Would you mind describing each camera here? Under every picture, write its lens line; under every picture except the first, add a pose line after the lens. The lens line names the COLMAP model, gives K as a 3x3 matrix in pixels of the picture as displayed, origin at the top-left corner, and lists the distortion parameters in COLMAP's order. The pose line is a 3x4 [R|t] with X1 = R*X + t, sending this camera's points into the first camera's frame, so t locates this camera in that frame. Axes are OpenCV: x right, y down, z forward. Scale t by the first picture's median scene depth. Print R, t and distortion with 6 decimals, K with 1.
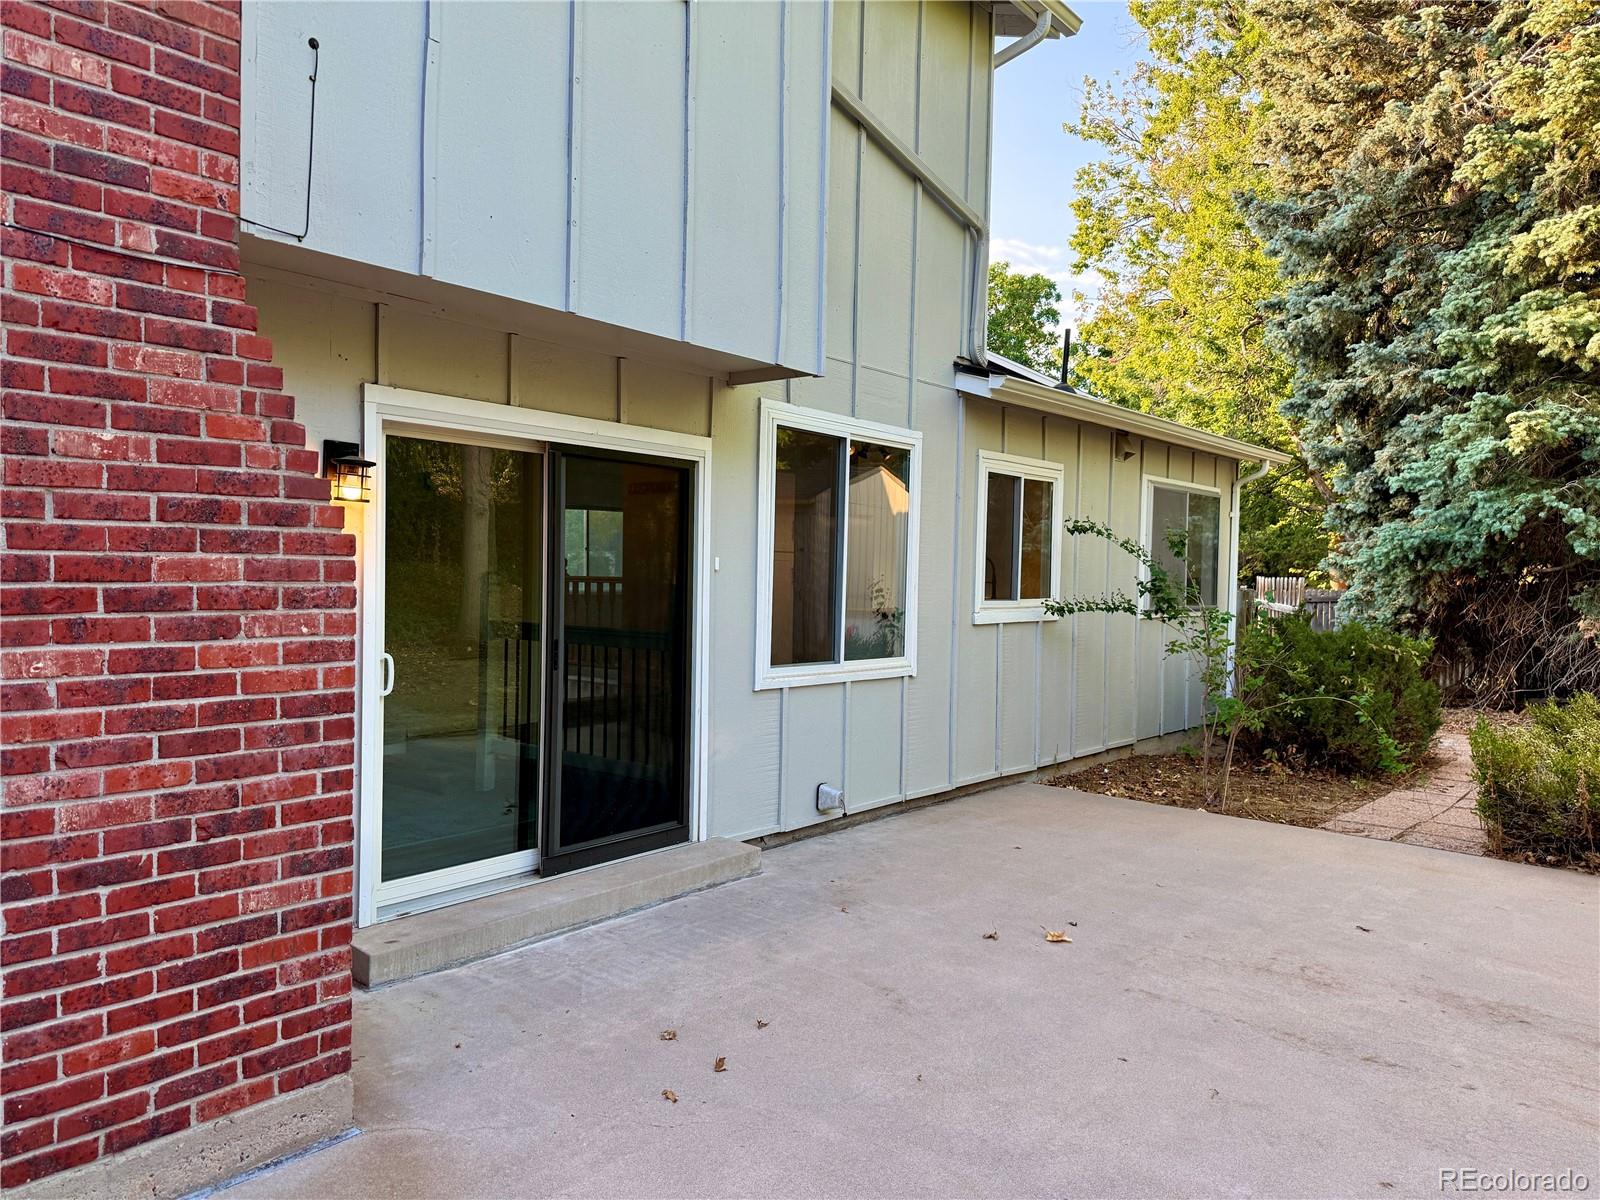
lens RADIAL K [[1118.4, 0, 796.2], [0, 1118.4, 603.6], [0, 0, 1]] dist [0.028551, -0.017964]
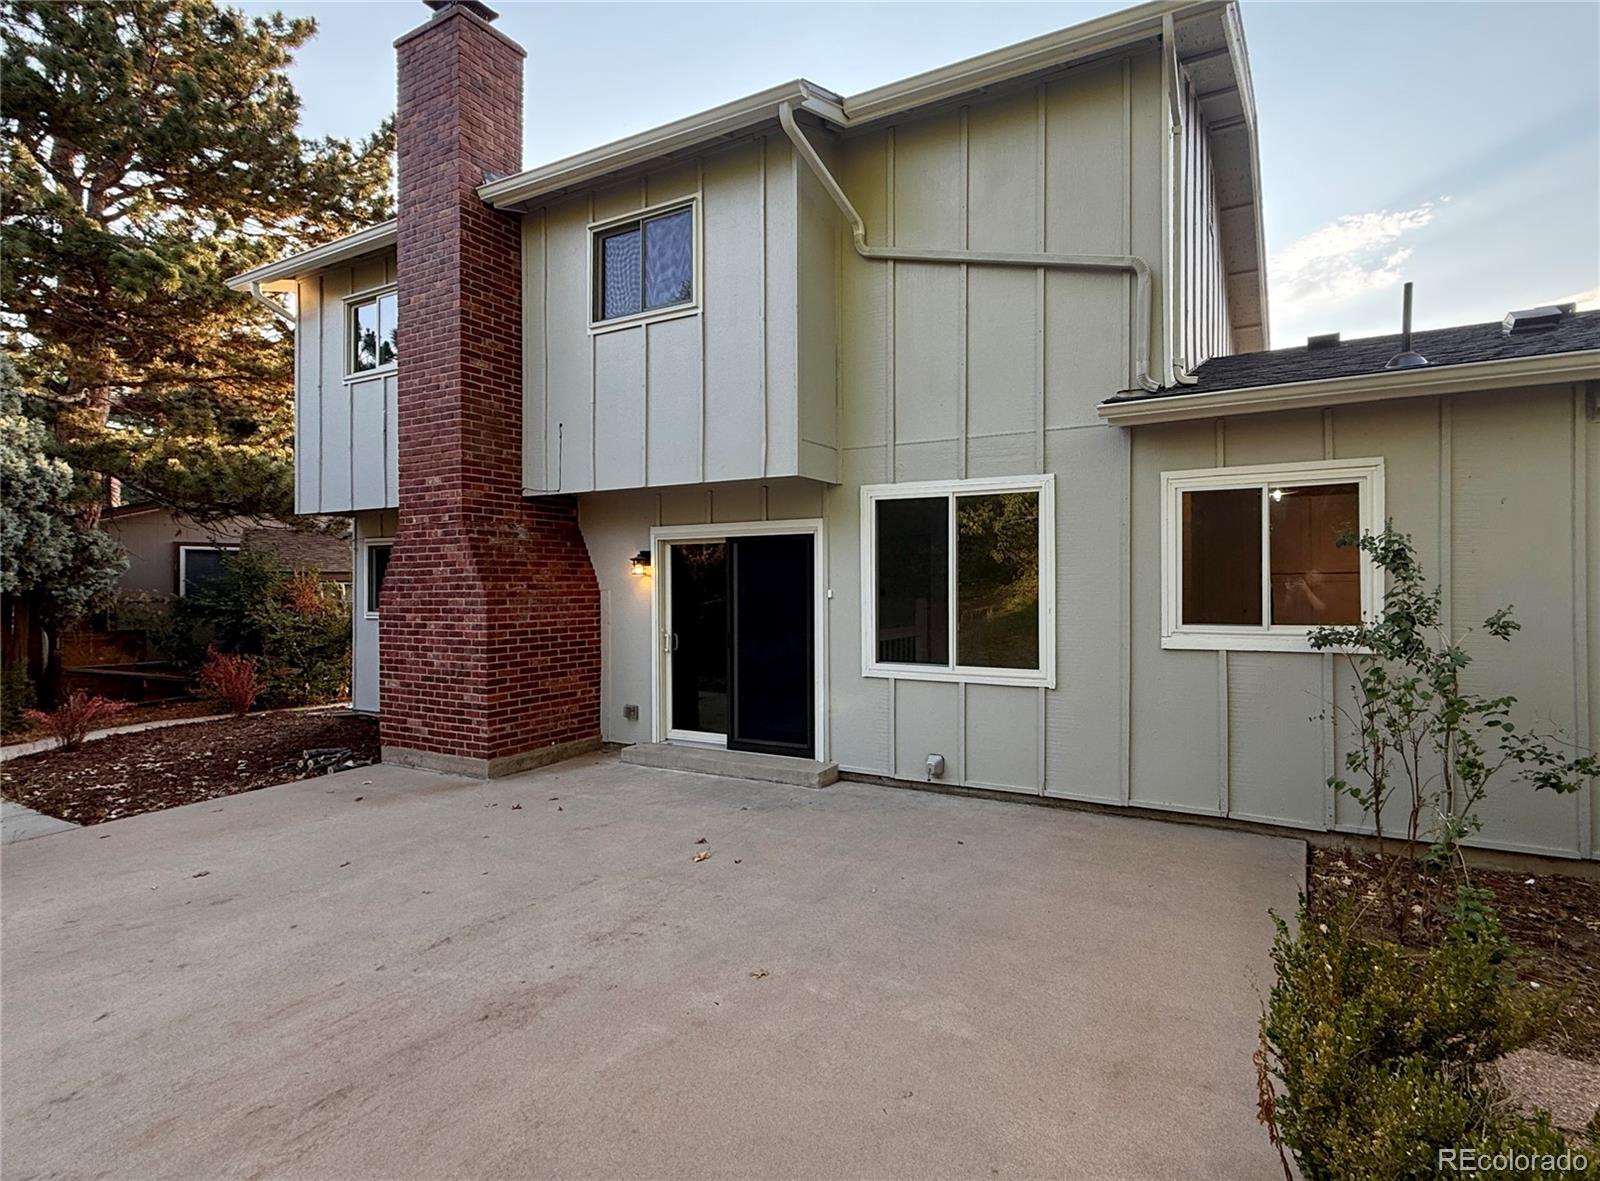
lens RADIAL K [[650.3, 0, 797.1], [0, 650.3, 589.3], [0, 0, 1]] dist [0.001625, 0.000247]
pose [[0.258321, -0.025900, -0.965712, 1.074206], [-0.018887, 0.999314, -0.031853, -0.015828], [0.965874, 0.026467, 0.257655, 0.905439]]
